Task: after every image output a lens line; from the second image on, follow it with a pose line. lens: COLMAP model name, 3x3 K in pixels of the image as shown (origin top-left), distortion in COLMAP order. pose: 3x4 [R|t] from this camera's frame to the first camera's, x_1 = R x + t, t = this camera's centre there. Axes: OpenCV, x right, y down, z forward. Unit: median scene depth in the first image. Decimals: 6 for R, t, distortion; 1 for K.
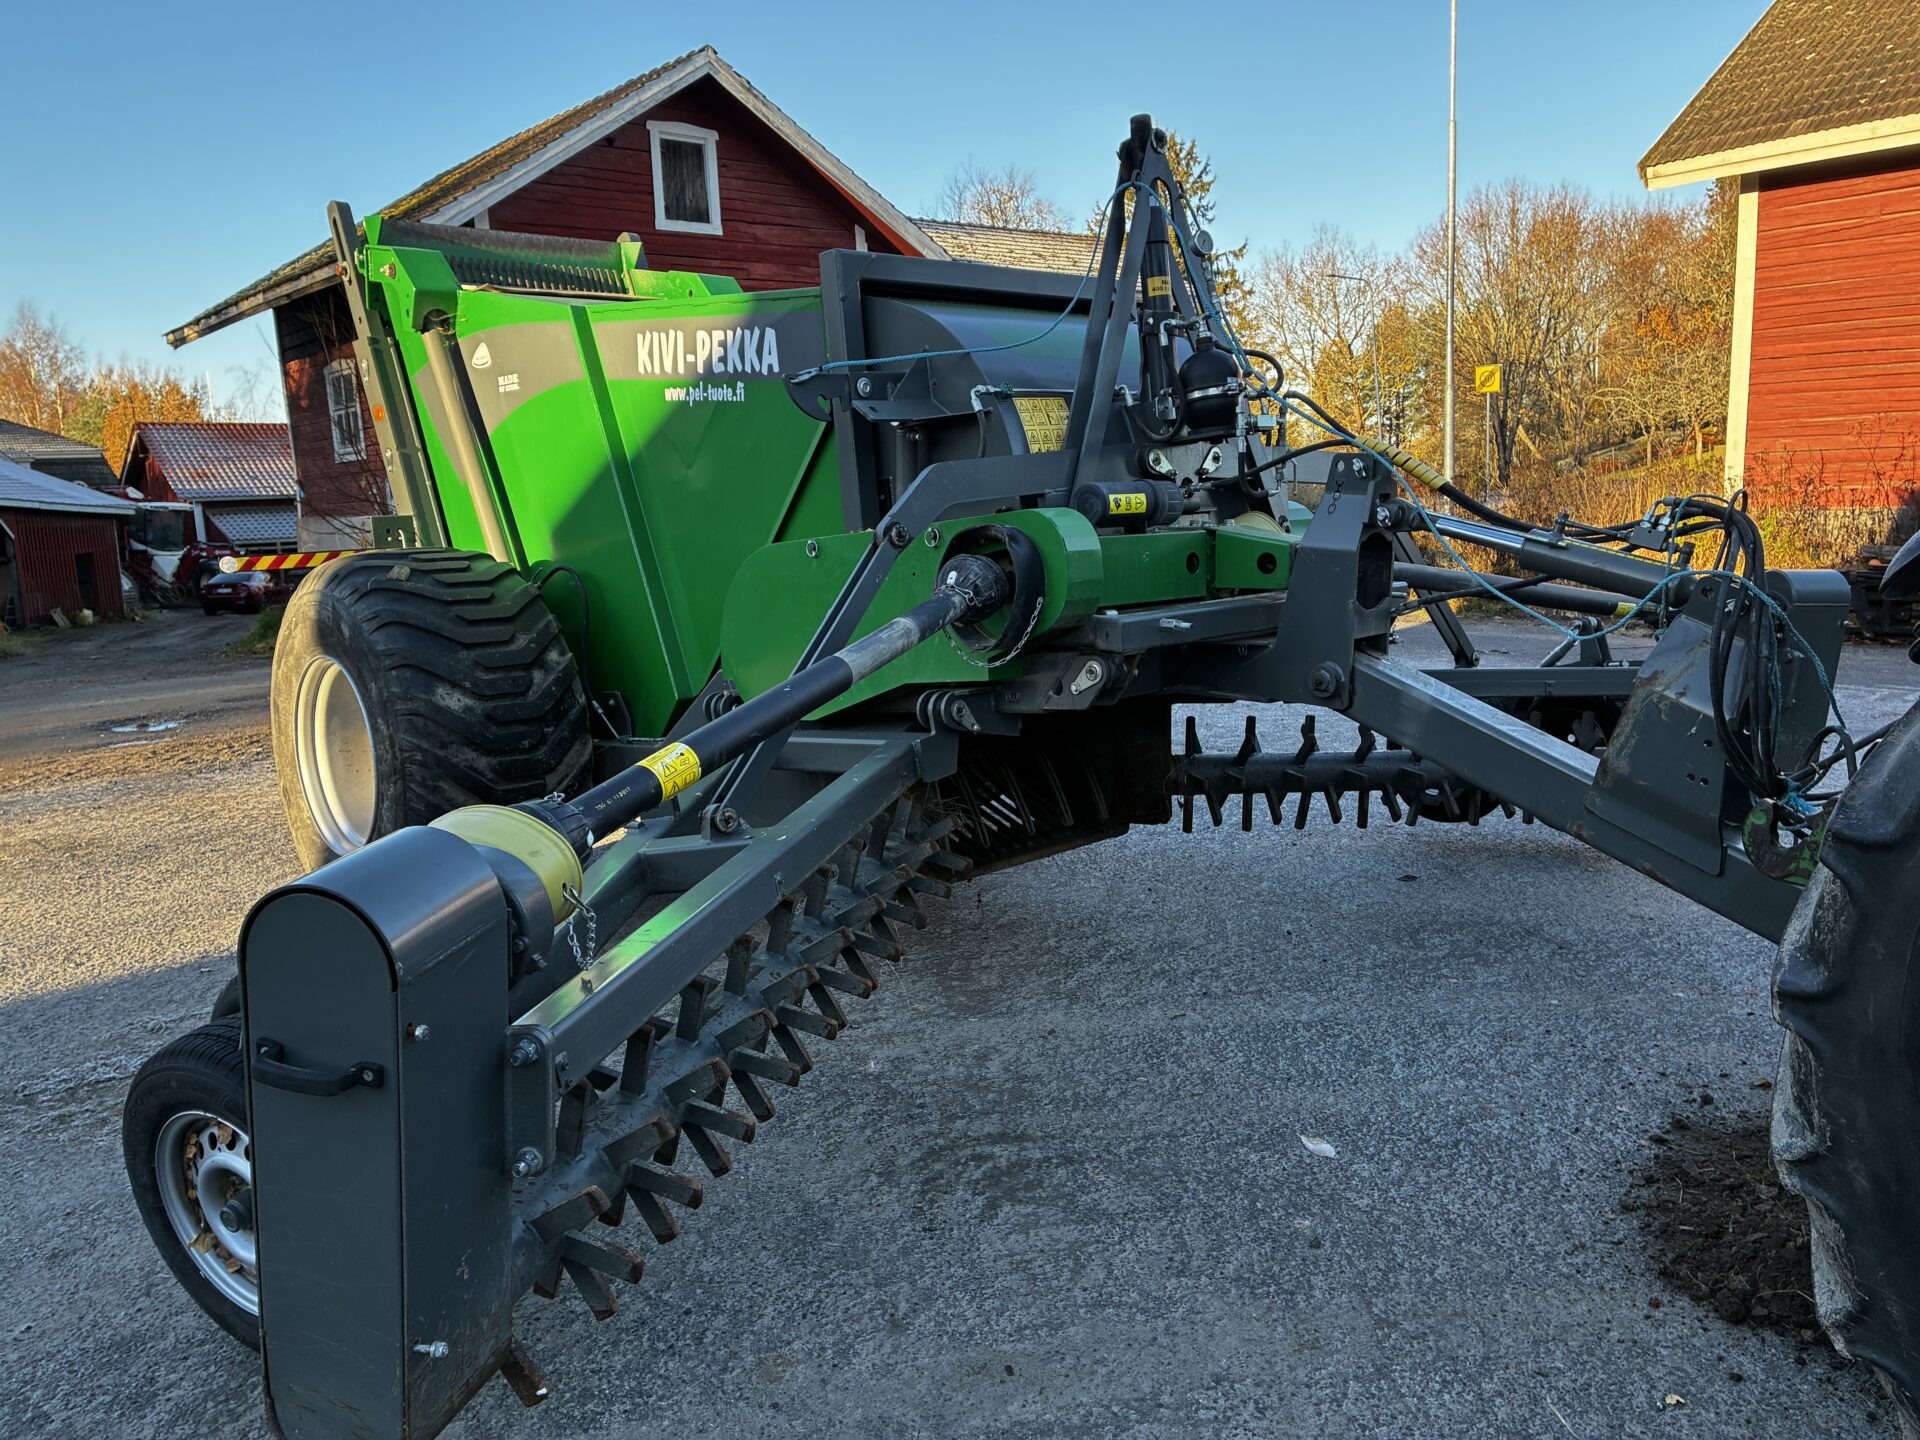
lens RADIAL K [[1451.9, 0, 948.3], [0, 1451.9, 714.6], [0, 0, 1]] dist [0.073569, -0.094160]
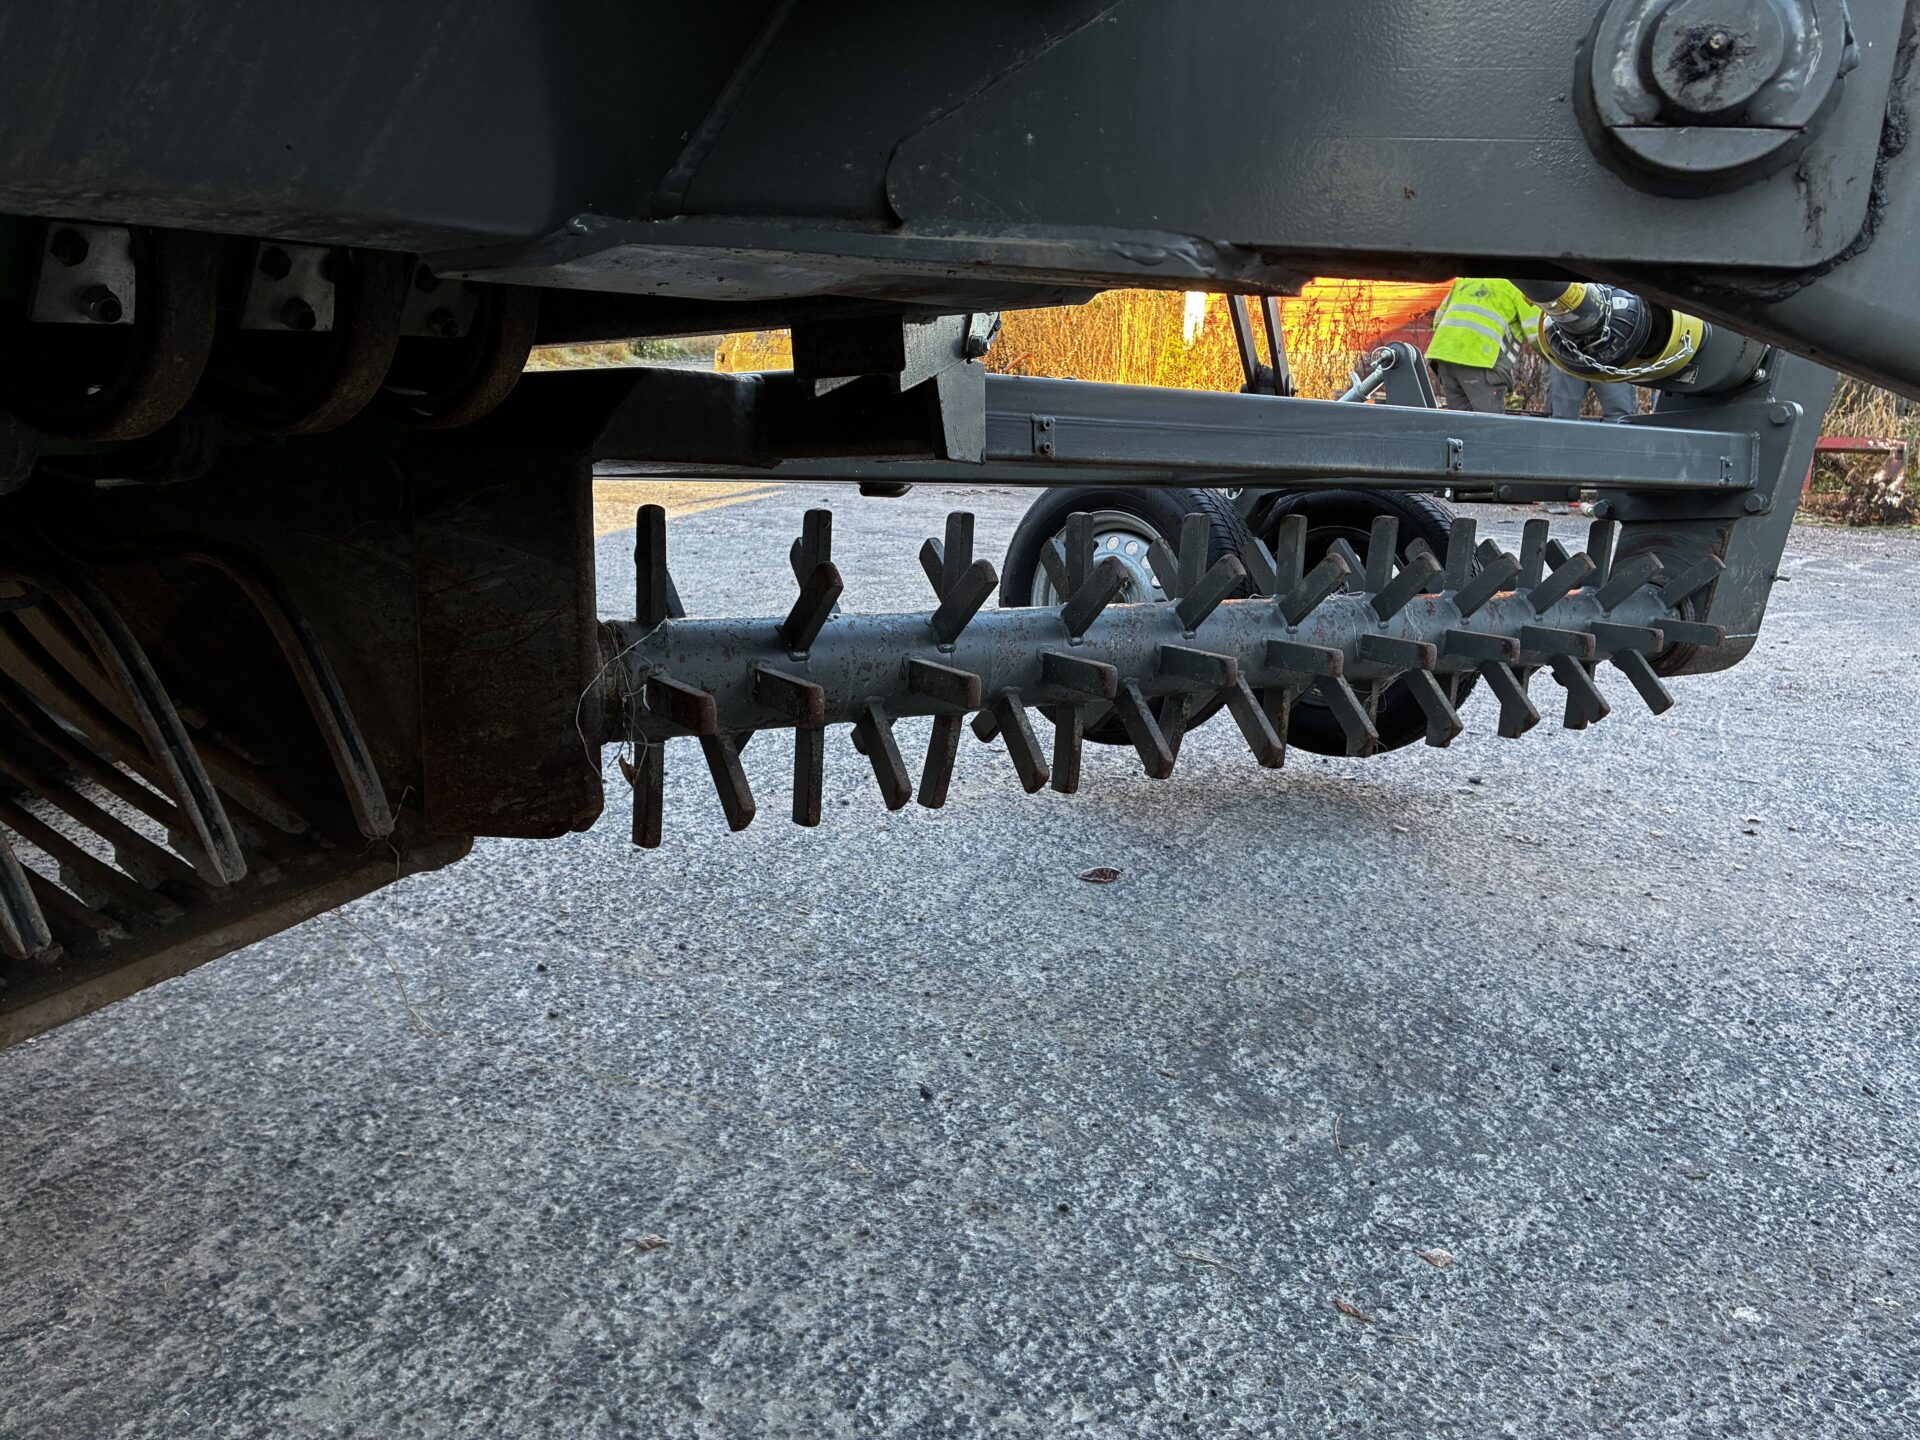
lens RADIAL K [[1463.4, 0, 957.3], [0, 1463.4, 685.7], [0, 0, 1]] dist [0.105389, -0.106707]
pose [[0.916961, -0.036329, 0.397319, 0.098550], [0.013019, 0.998040, 0.061211, 0.023091], [-0.398764, -0.050955, 0.915637, 0.684258]]
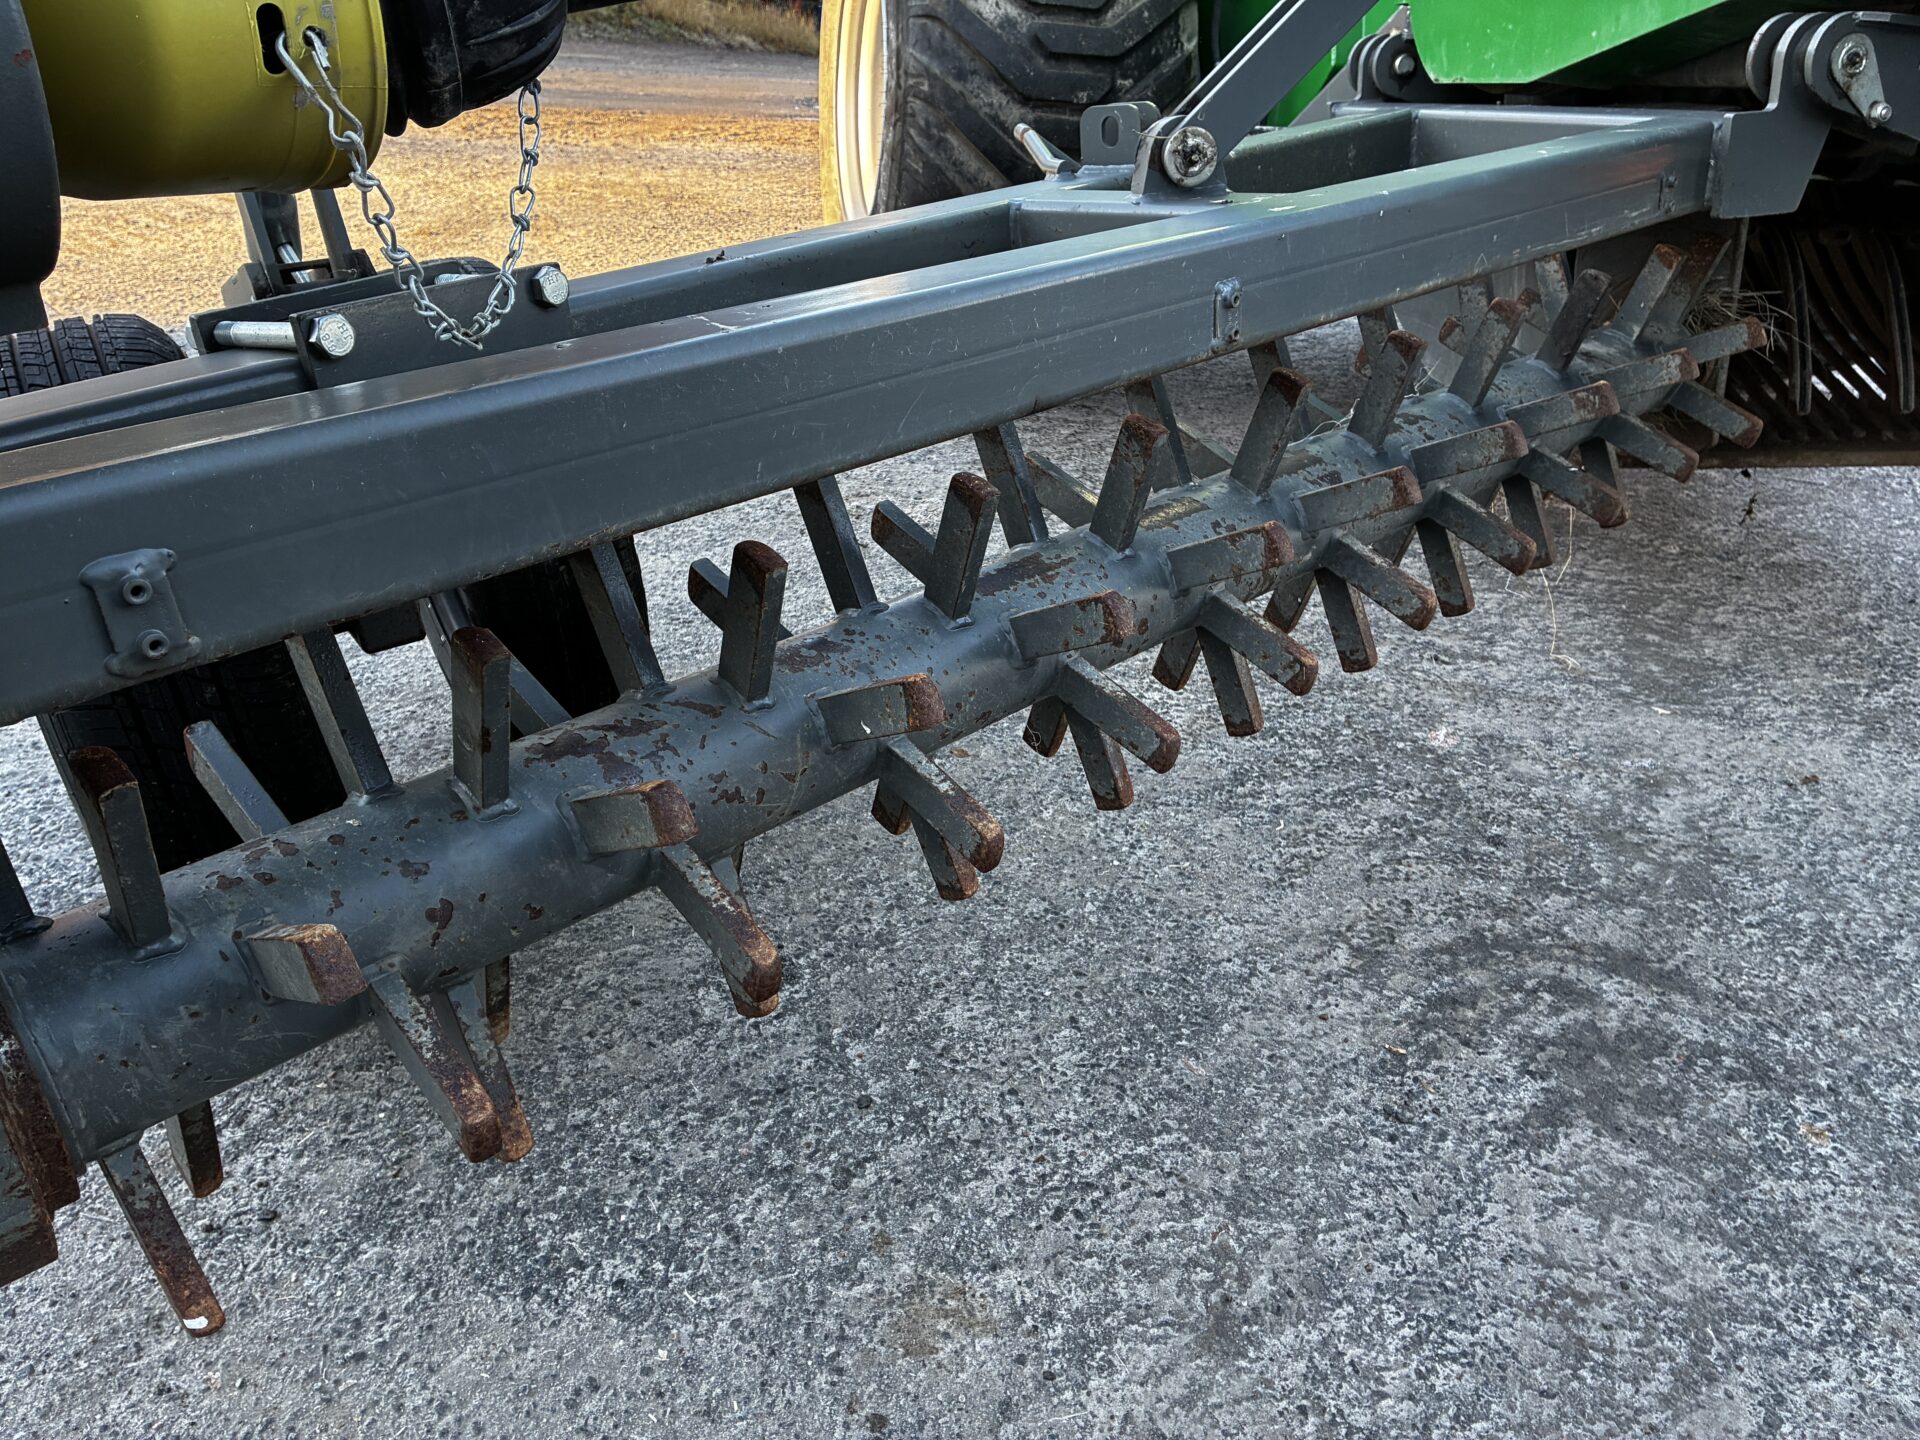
lens RADIAL K [[1462.9, 0, 981.6], [0, 1462.9, 711.2], [0, 0, 1]] dist [0.082172, -0.098330]
pose [[0.868338, 0.306264, -0.390117, 0.011400], [-0.172201, 0.923806, 0.341948, 0.055282], [0.465119, -0.229748, 0.854915, 0.357999]]
